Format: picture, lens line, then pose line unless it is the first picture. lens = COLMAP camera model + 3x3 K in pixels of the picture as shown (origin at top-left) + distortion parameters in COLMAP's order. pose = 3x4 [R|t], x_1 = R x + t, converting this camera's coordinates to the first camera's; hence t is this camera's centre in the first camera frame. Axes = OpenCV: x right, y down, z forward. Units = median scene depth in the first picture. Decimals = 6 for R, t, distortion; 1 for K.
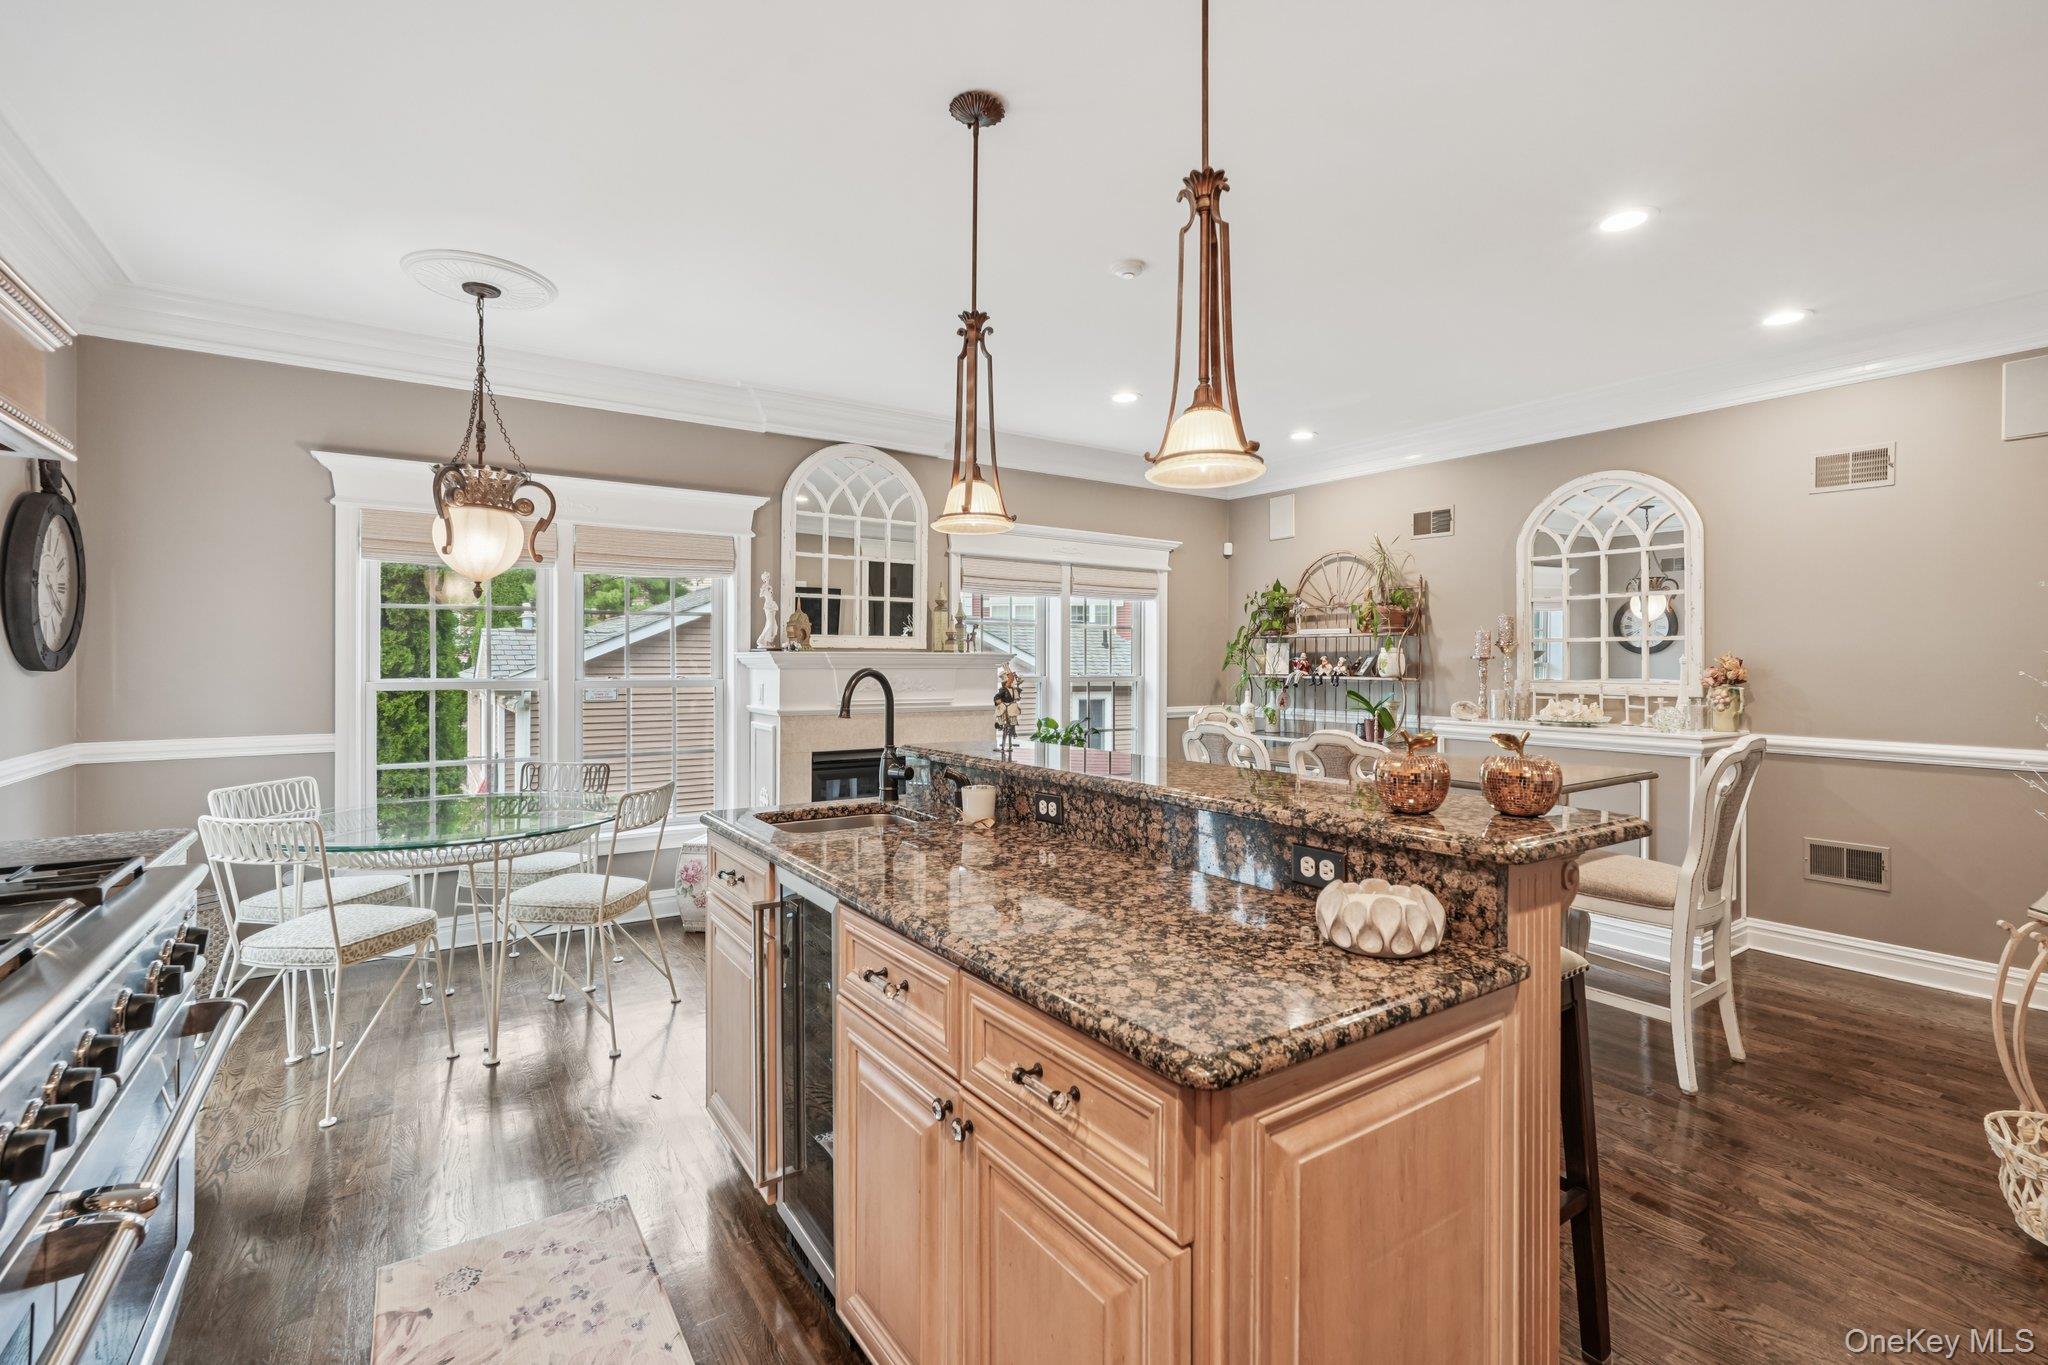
lens RADIAL K [[910.4, 0, 1029.9], [0, 910.4, 663.7], [0, 0, 1]] dist [0.002046, 0.000986]
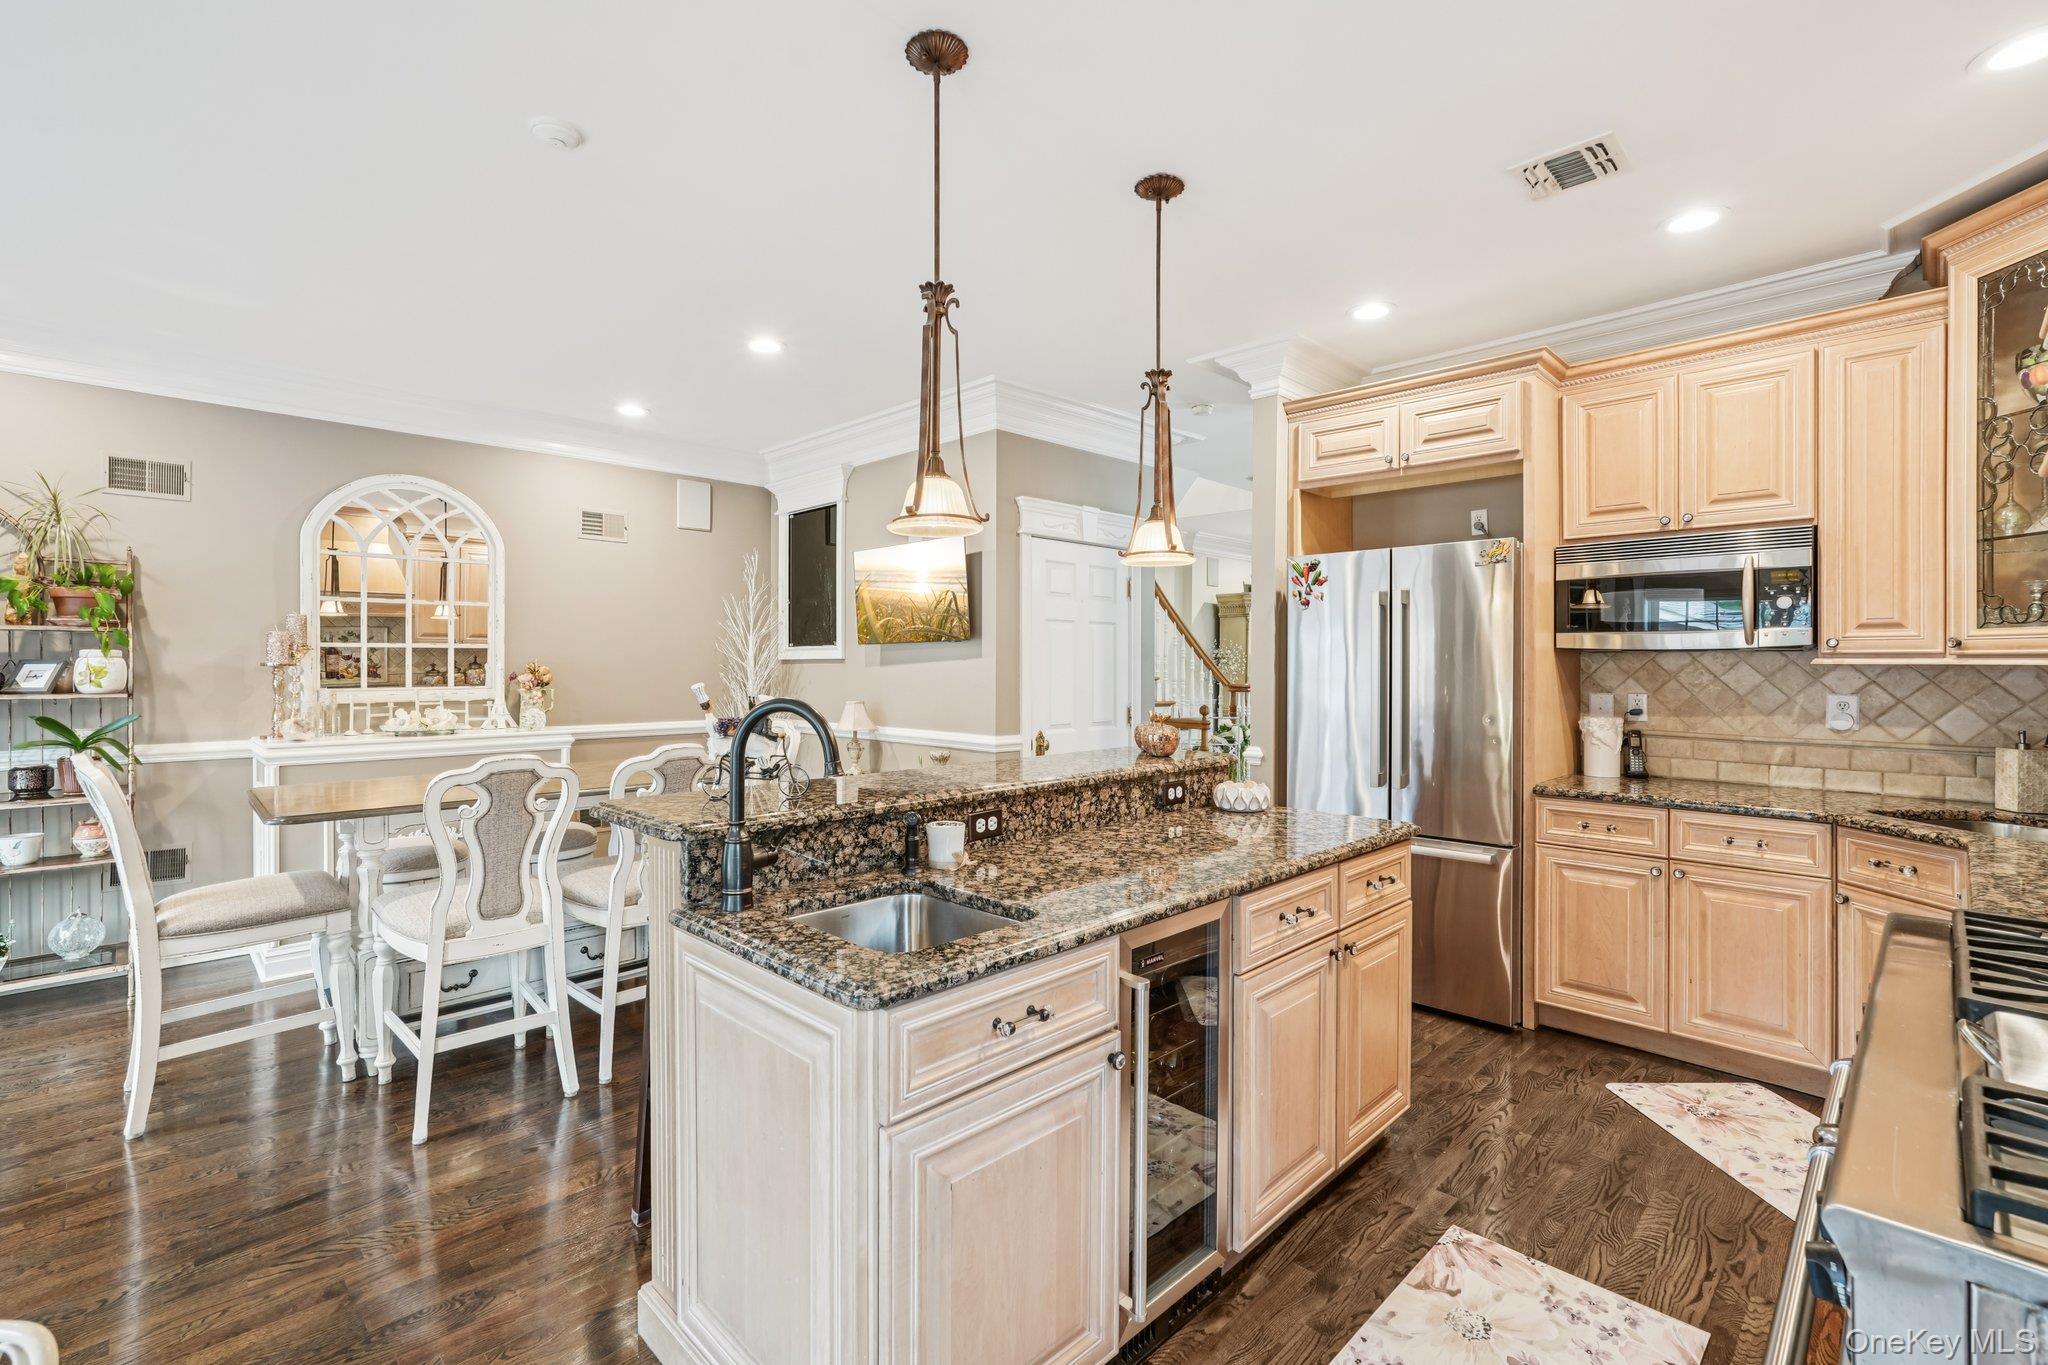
lens RADIAL K [[910.4, 0, 1018.3], [0, 910.4, 668.8], [0, 0, 1]] dist [0.002046, 0.000986]
pose [[-0.165897, -0.009062, 0.986101, -0.449310], [-0.001016, 0.999959, 0.009018, -0.011729], [-0.986143, 0.000494, -0.165899, 0.512410]]
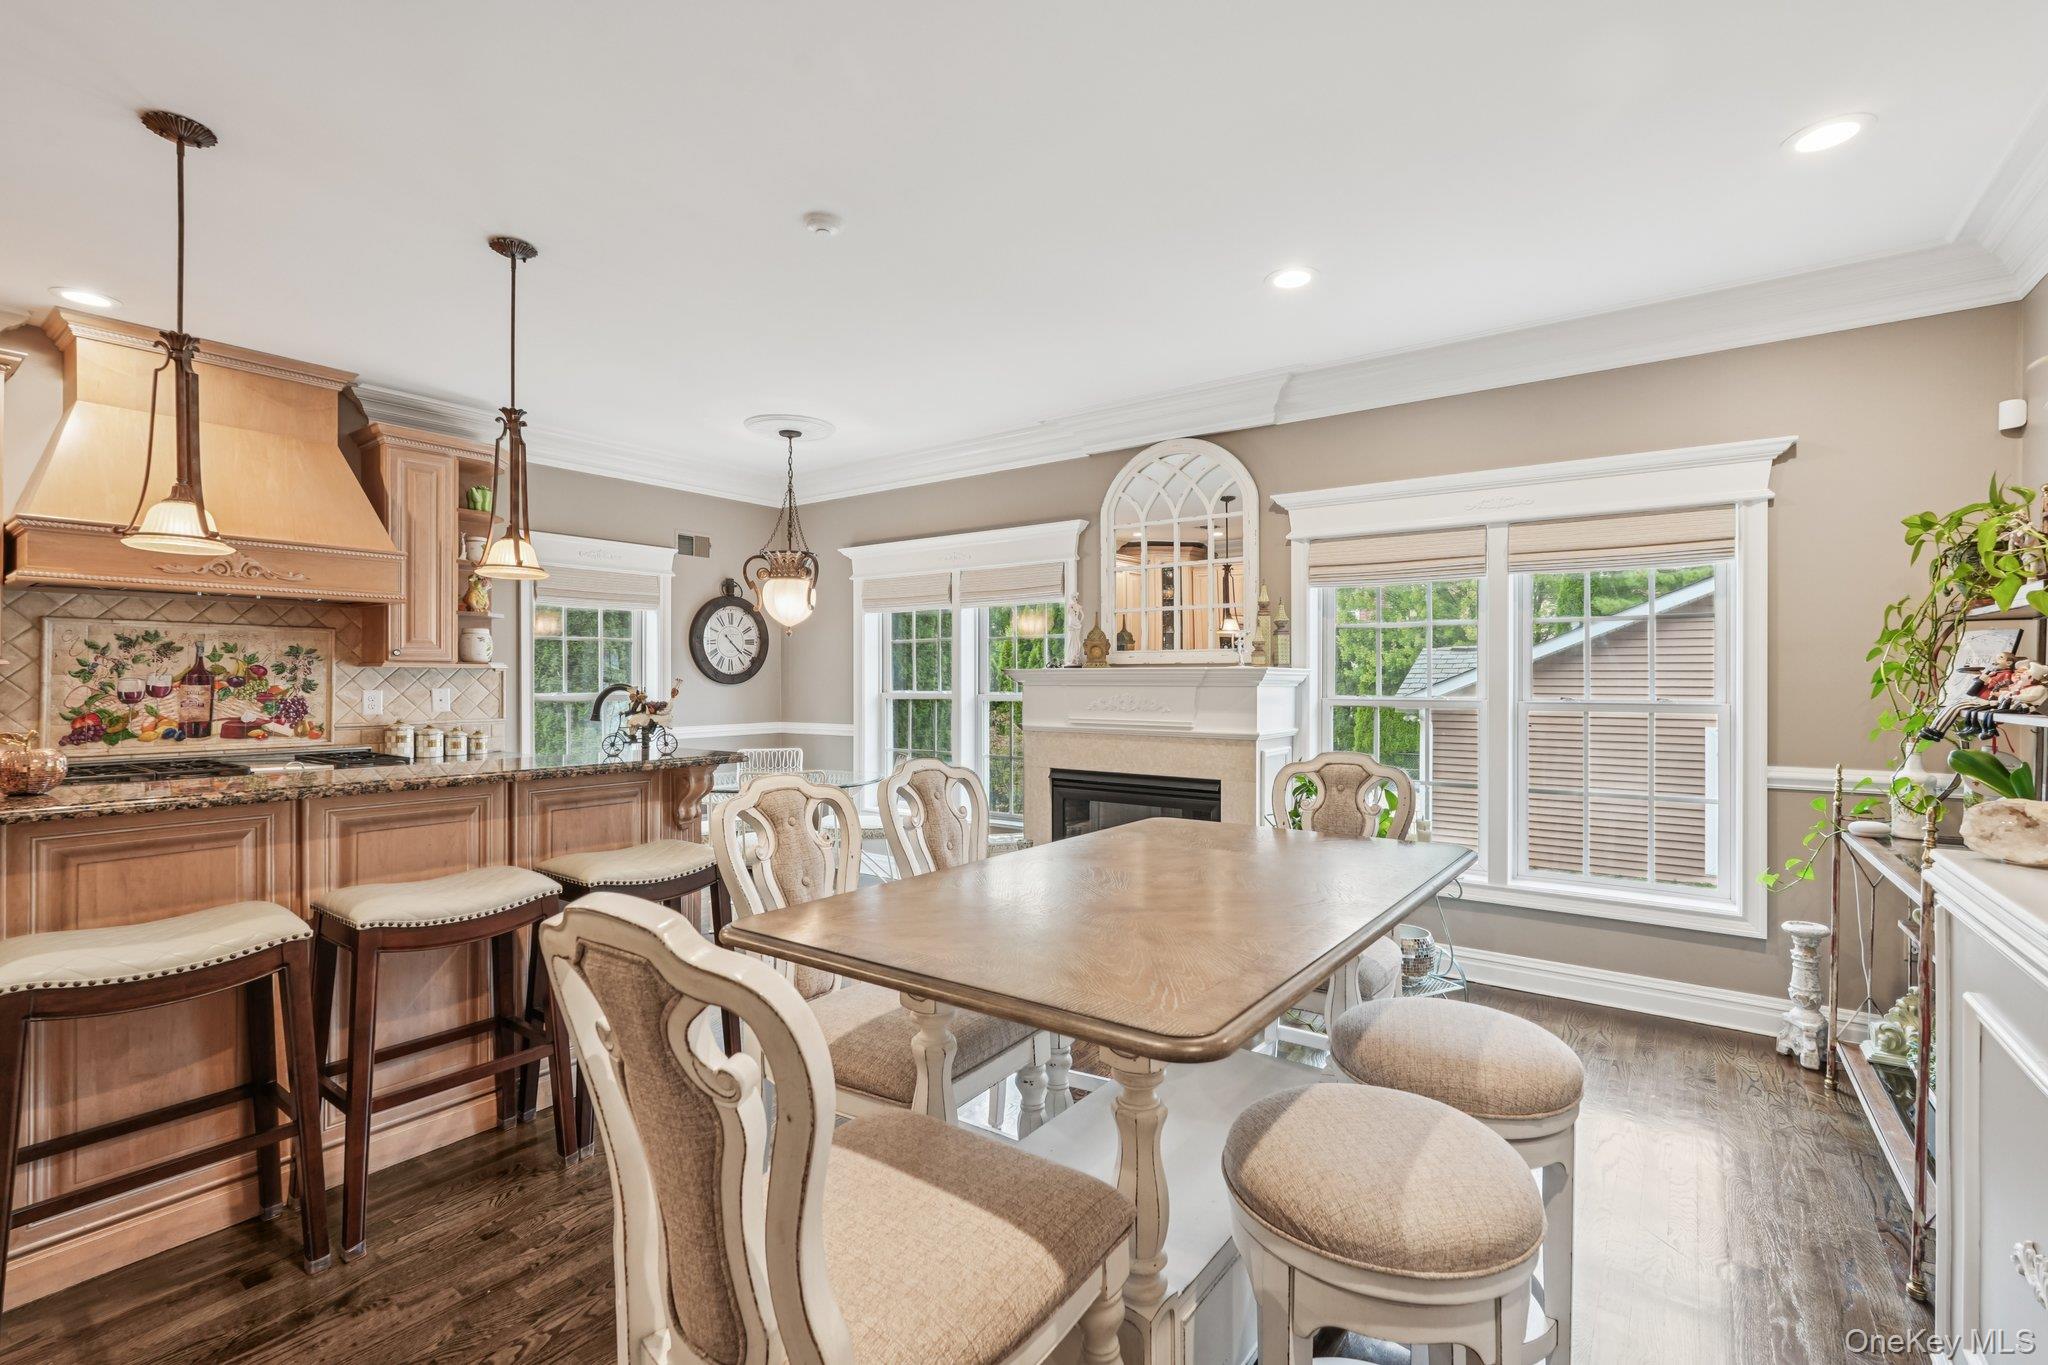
lens RADIAL K [[910.4, 0, 1034.6], [0, 910.4, 682.4], [0, 0, 1]] dist [0.002046, 0.000986]
pose [[0.341800, 0.002348, -0.939770, 0.659768], [-0.002203, 0.999996, 0.001697, 0.000718], [0.939770, 0.001490, 0.341803, 0.598526]]
